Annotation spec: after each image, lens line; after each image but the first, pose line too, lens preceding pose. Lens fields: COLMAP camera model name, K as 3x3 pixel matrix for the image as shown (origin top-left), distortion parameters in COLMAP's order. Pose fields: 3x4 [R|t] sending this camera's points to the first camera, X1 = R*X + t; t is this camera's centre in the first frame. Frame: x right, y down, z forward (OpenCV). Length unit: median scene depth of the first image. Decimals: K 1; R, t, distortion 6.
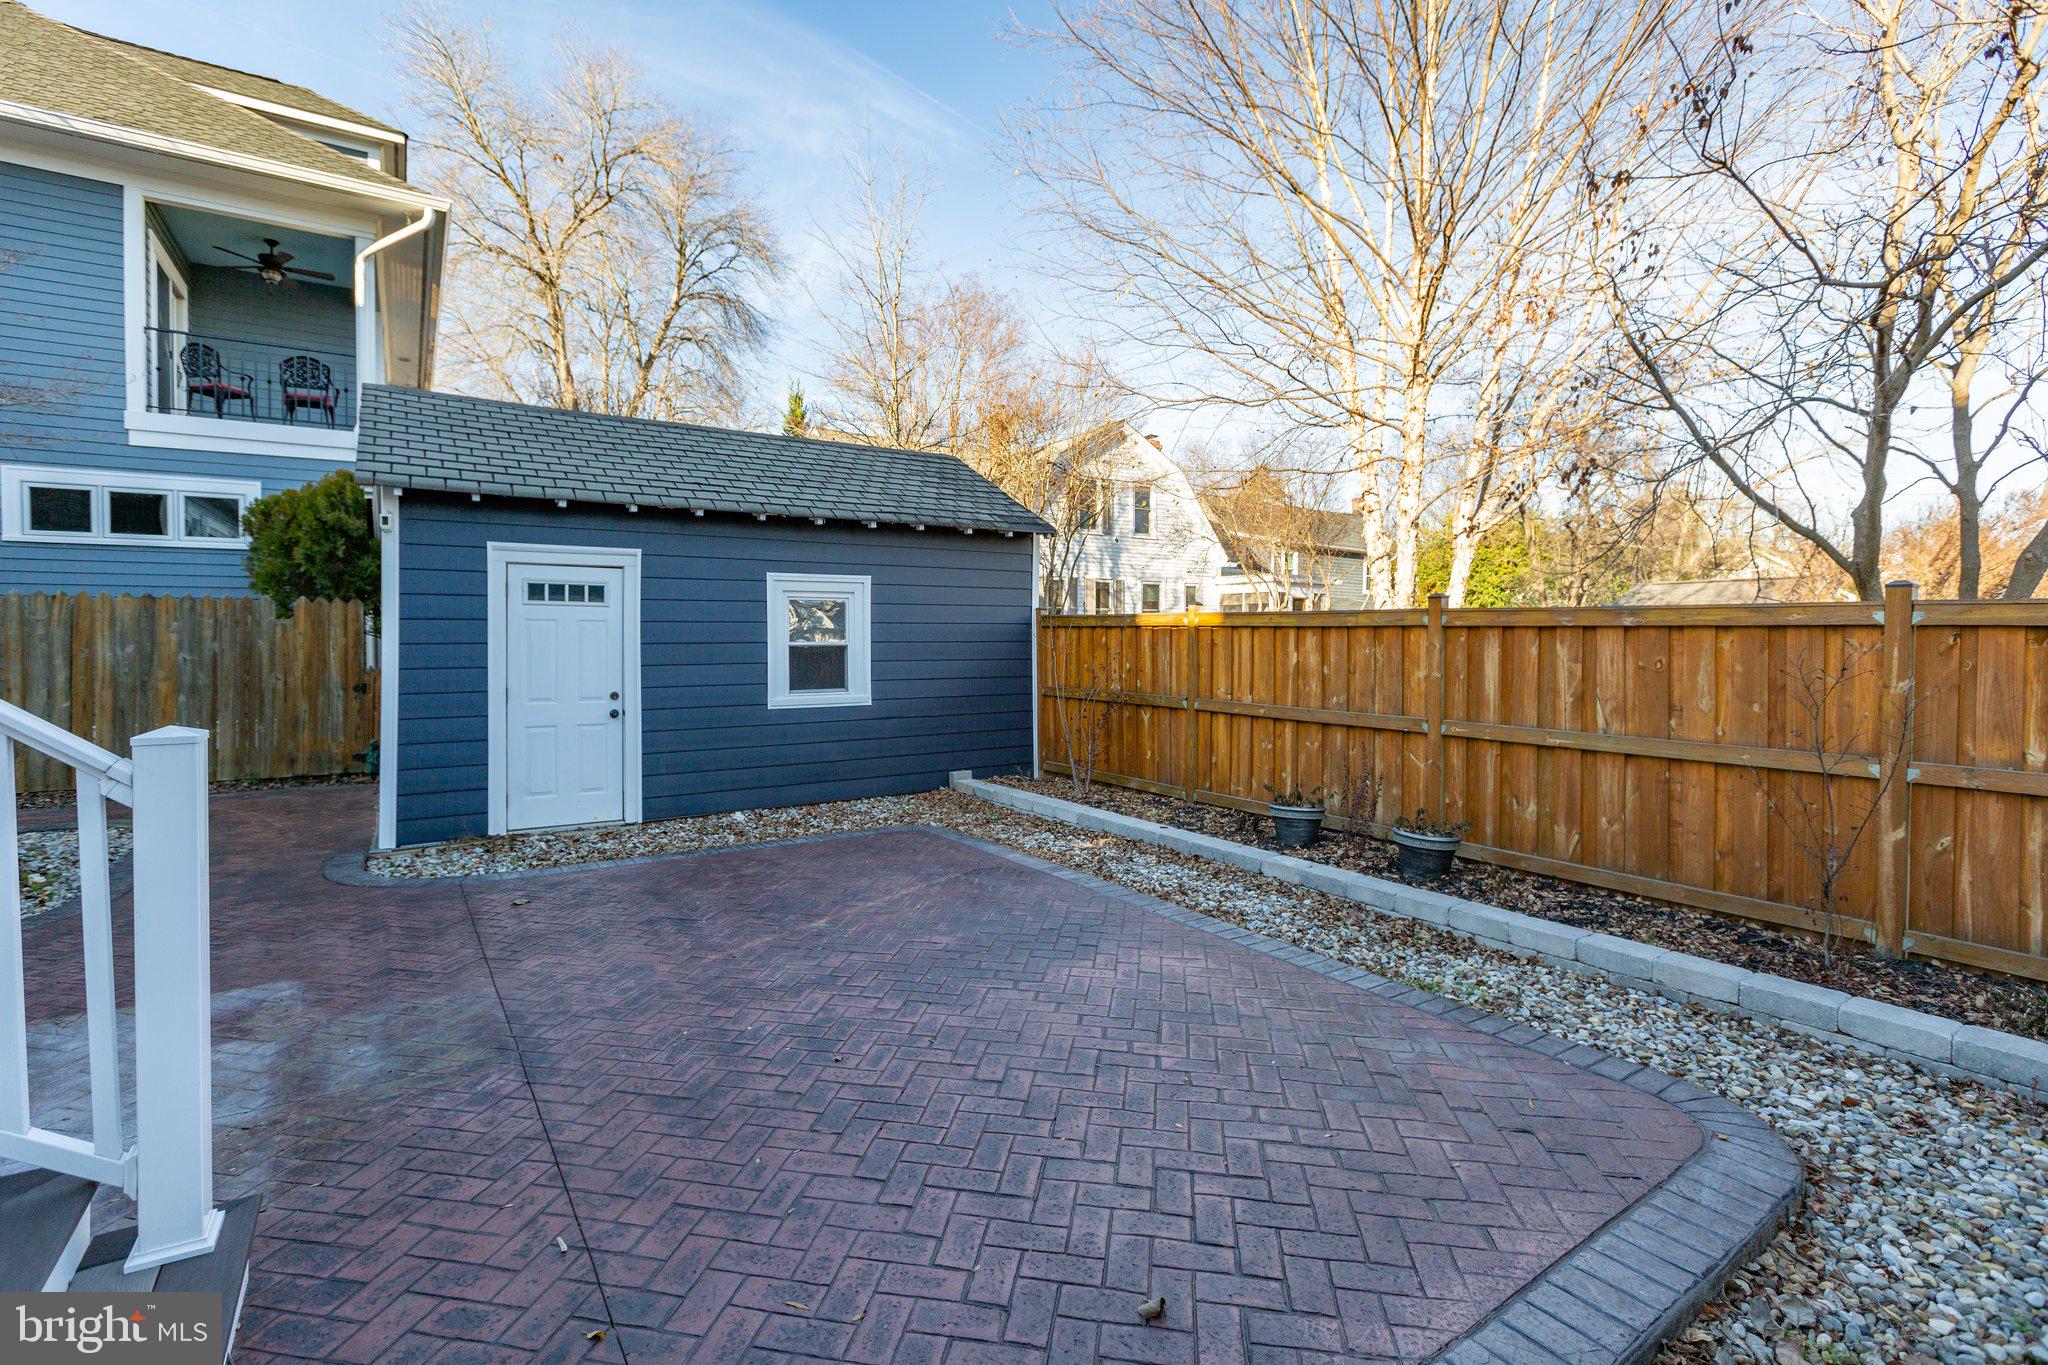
lens RADIAL K [[927.9, 0, 1029.9], [0, 927.9, 652.6], [0, 0, 1]] dist [0.001165, 0.000404]
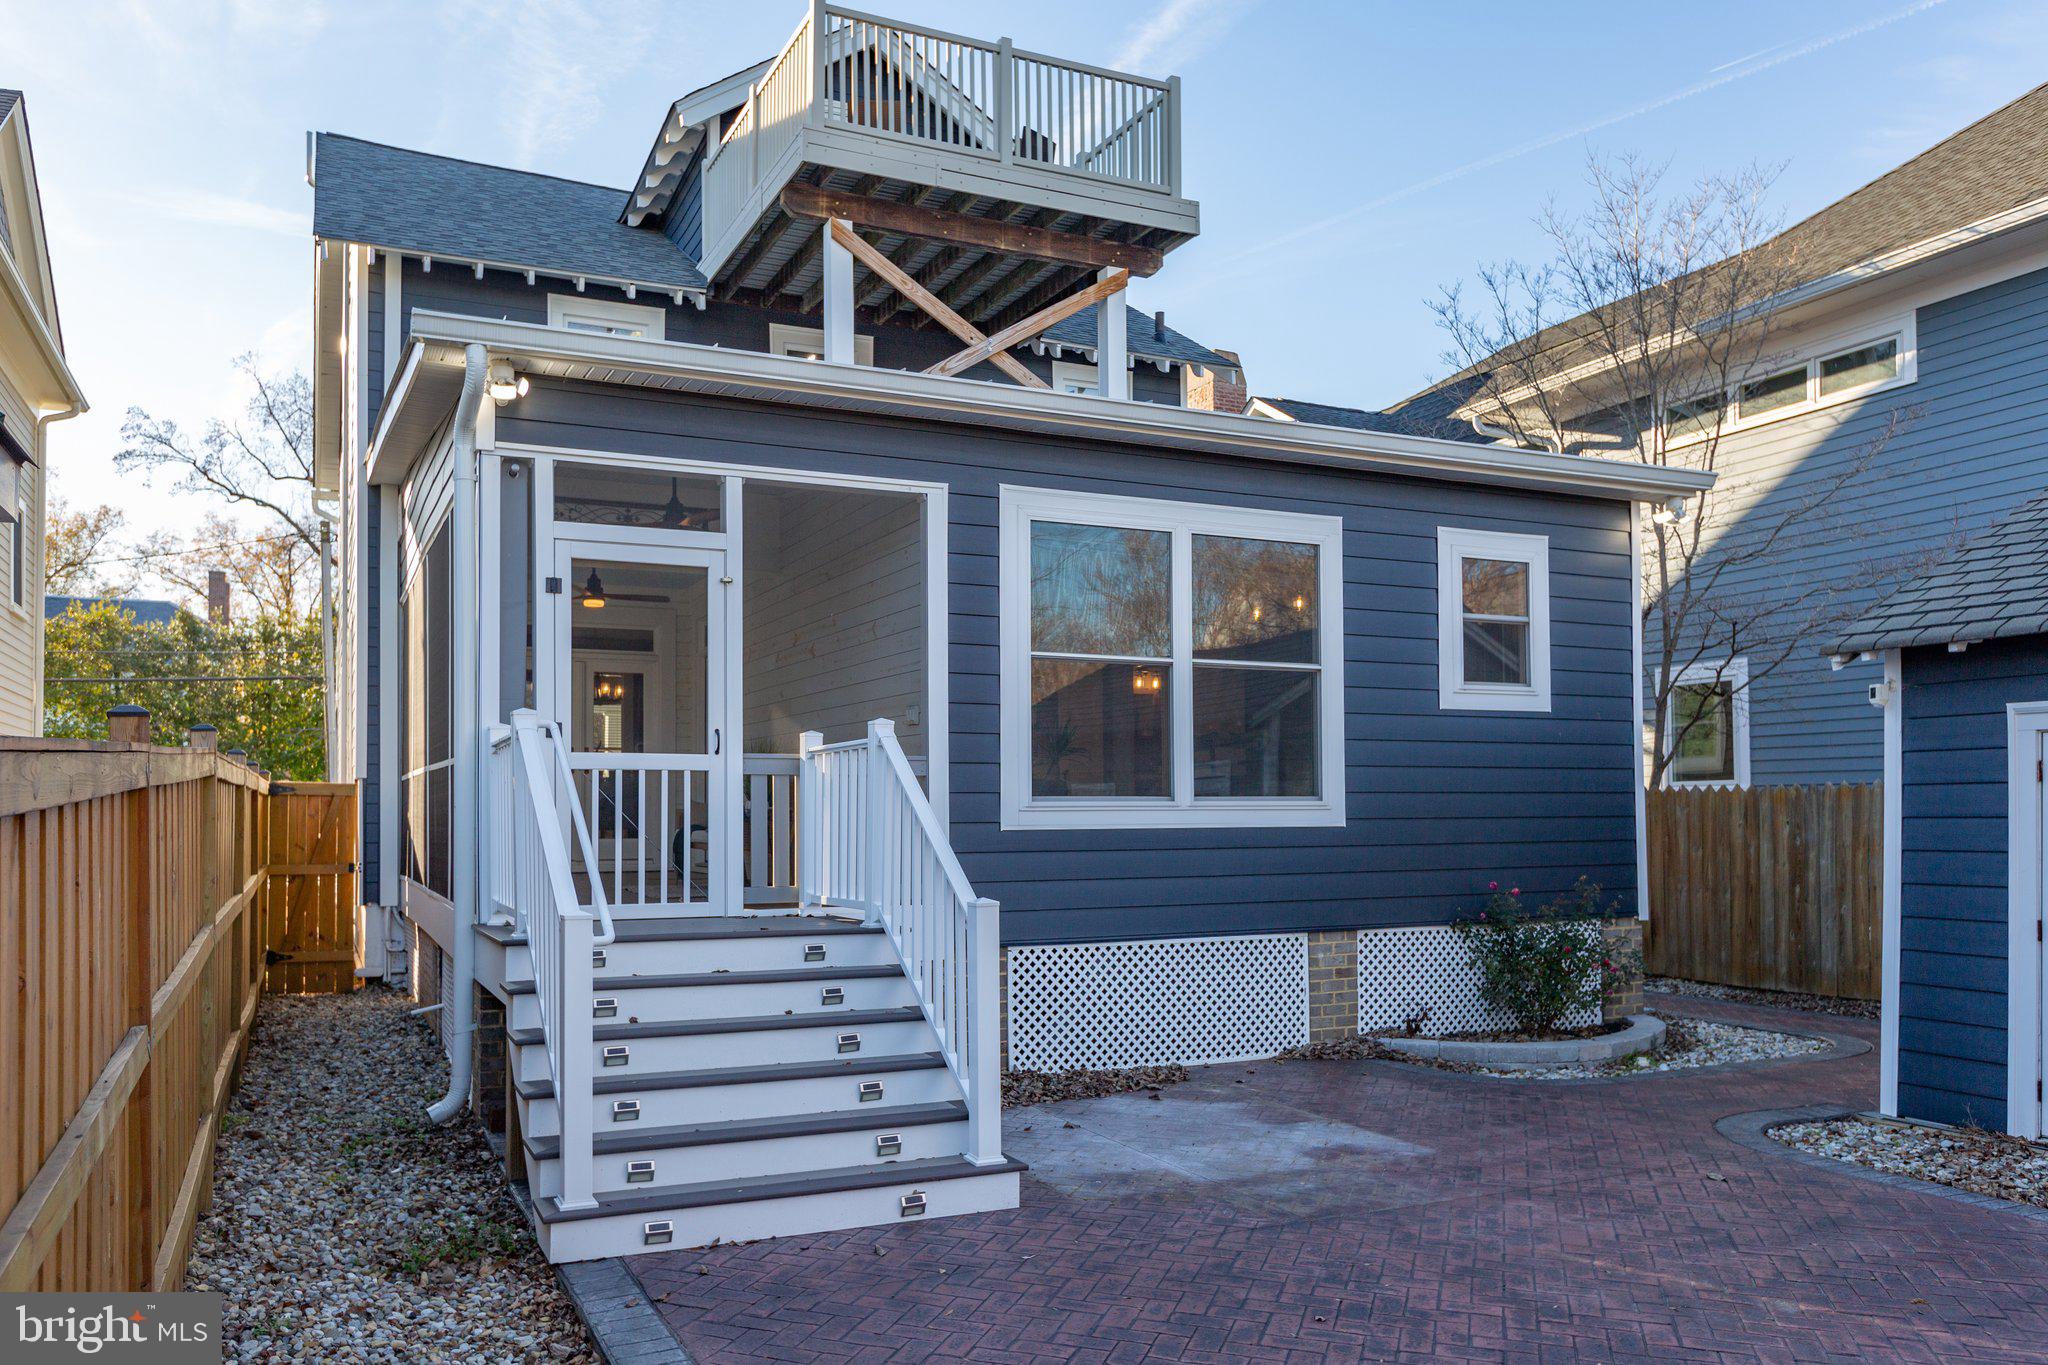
lens RADIAL K [[1480.7, 0, 934.9], [0, 1480.7, 773.7], [0, 0, 1]] dist [0.002002, -0.000799]
pose [[-0.198642, -0.024583, -0.979764, 0.676062], [-0.011869, 0.999672, -0.022676, -0.035217], [0.980000, 0.007125, -0.198869, 0.462609]]
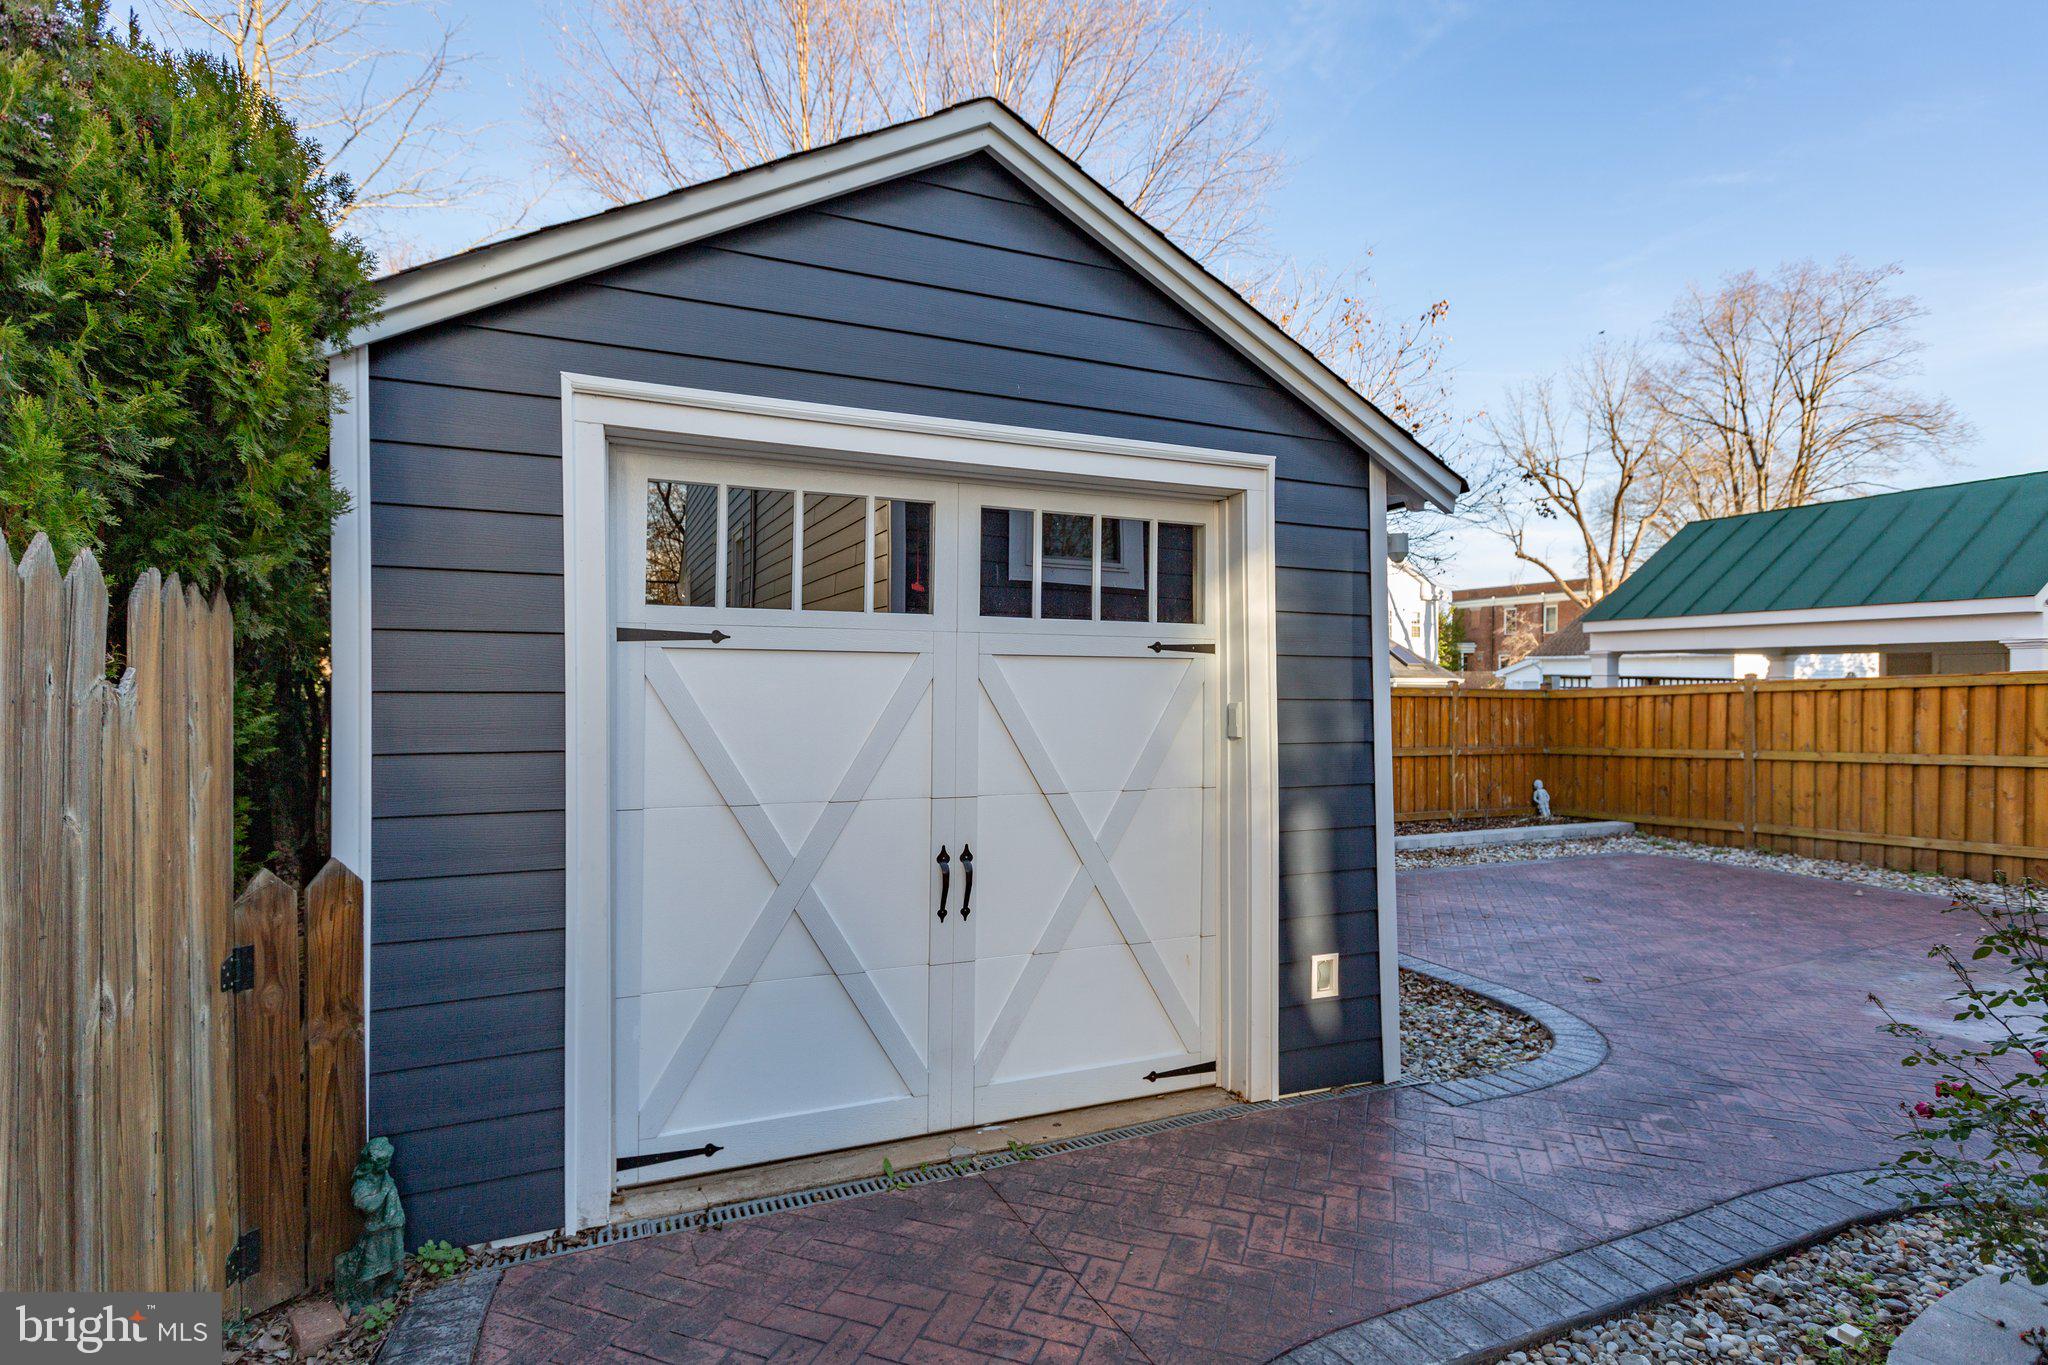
lens RADIAL K [[976.0, 0, 1024.0], [0, 976.0, 682.5], [0, 0, 1]] dist [-0.001518, -0.004613]
pose [[0.196450, 0.002174, 0.980512, -1.362000], [0.011083, 0.999929, -0.004438, -0.047886], [-0.980451, 0.011739, 0.196411, 1.103667]]
